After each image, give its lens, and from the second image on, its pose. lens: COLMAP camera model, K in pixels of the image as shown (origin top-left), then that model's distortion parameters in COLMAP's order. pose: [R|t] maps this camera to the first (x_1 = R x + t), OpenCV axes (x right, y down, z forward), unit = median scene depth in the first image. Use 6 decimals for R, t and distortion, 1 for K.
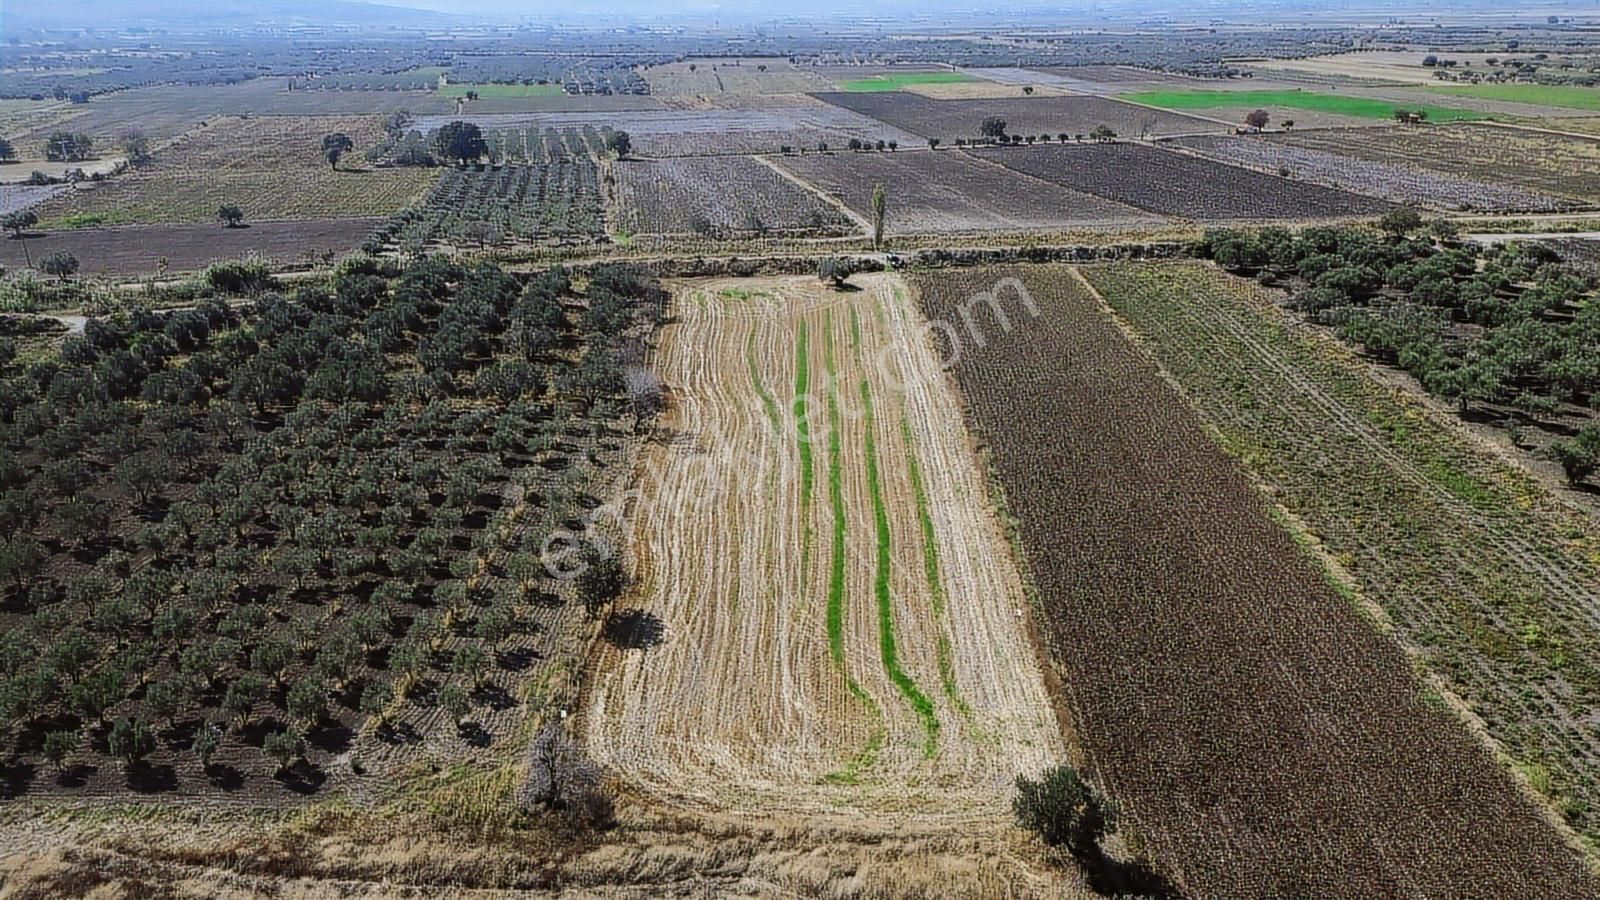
lens RADIAL K [[1131.7, 0, 797.1], [0, 1131.7, 444.1], [0, 0, 1]] dist [0.077818, -0.072835]
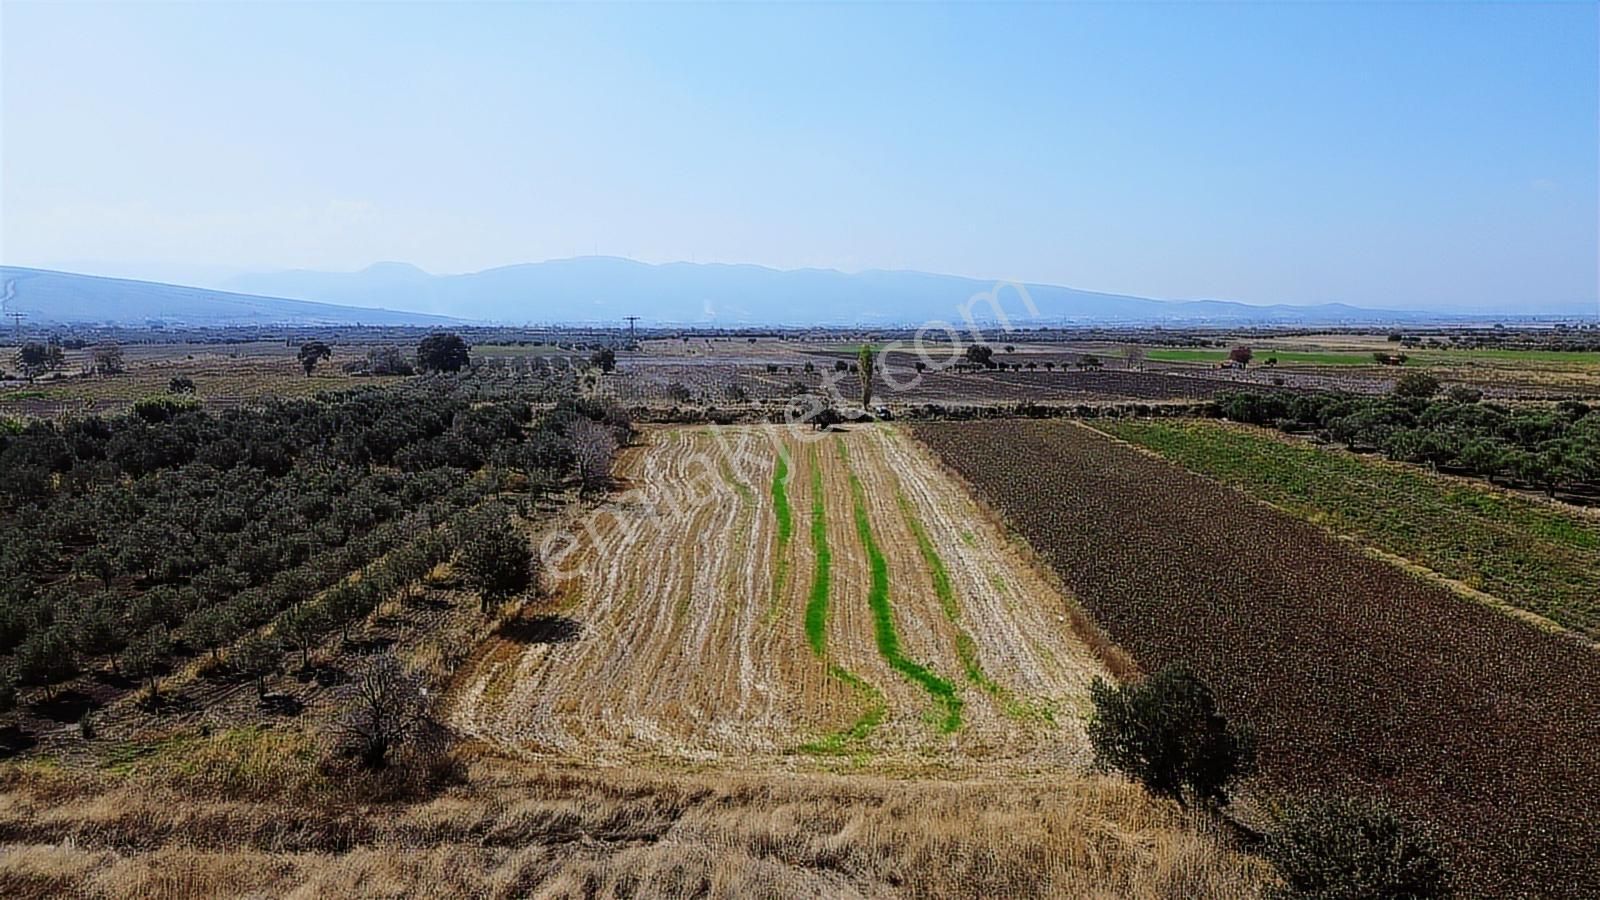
lens RADIAL K [[1131.7, 0, 797.1], [0, 1131.7, 444.1], [0, 0, 1]] dist [0.077818, -0.072835]
pose [[0.999943, 0.005799, 0.008920, 0.011736], [-0.003329, 0.966837, -0.255373, 0.193620], [-0.010105, 0.255328, 0.966802, 0.206705]]
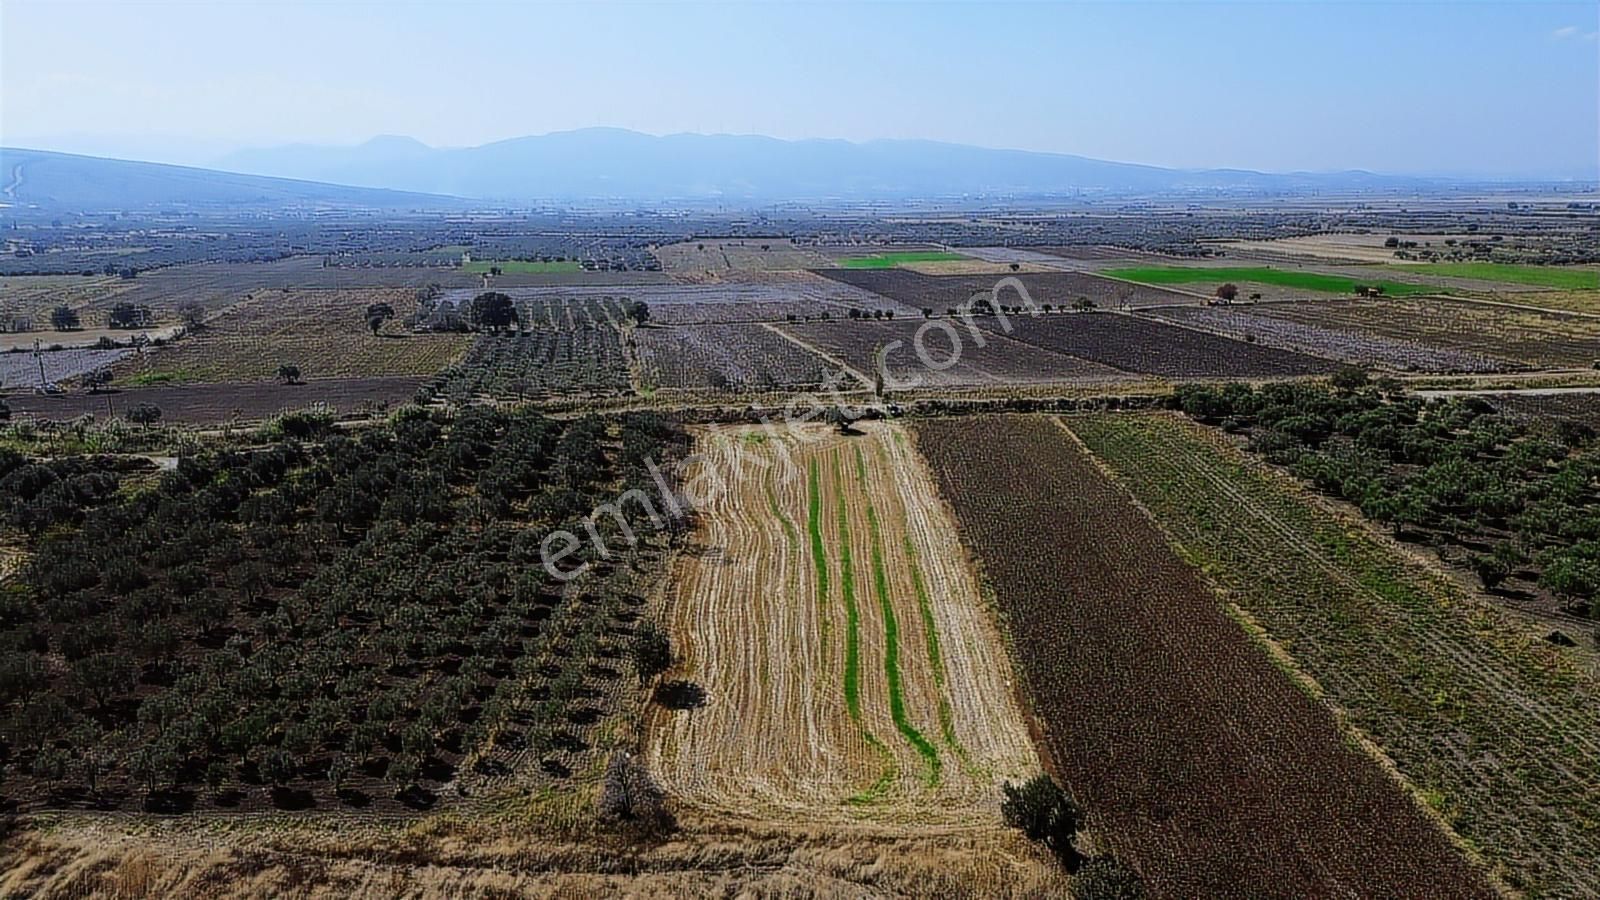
lens RADIAL K [[1131.7, 0, 797.1], [0, 1131.7, 444.1], [0, 0, 1]] dist [0.077818, -0.072835]
pose [[0.999998, 0.000429, 0.001697, -0.020788], [-0.000175, 0.989142, -0.146962, 0.064436], [-0.001741, 0.146962, 0.989141, -0.168312]]
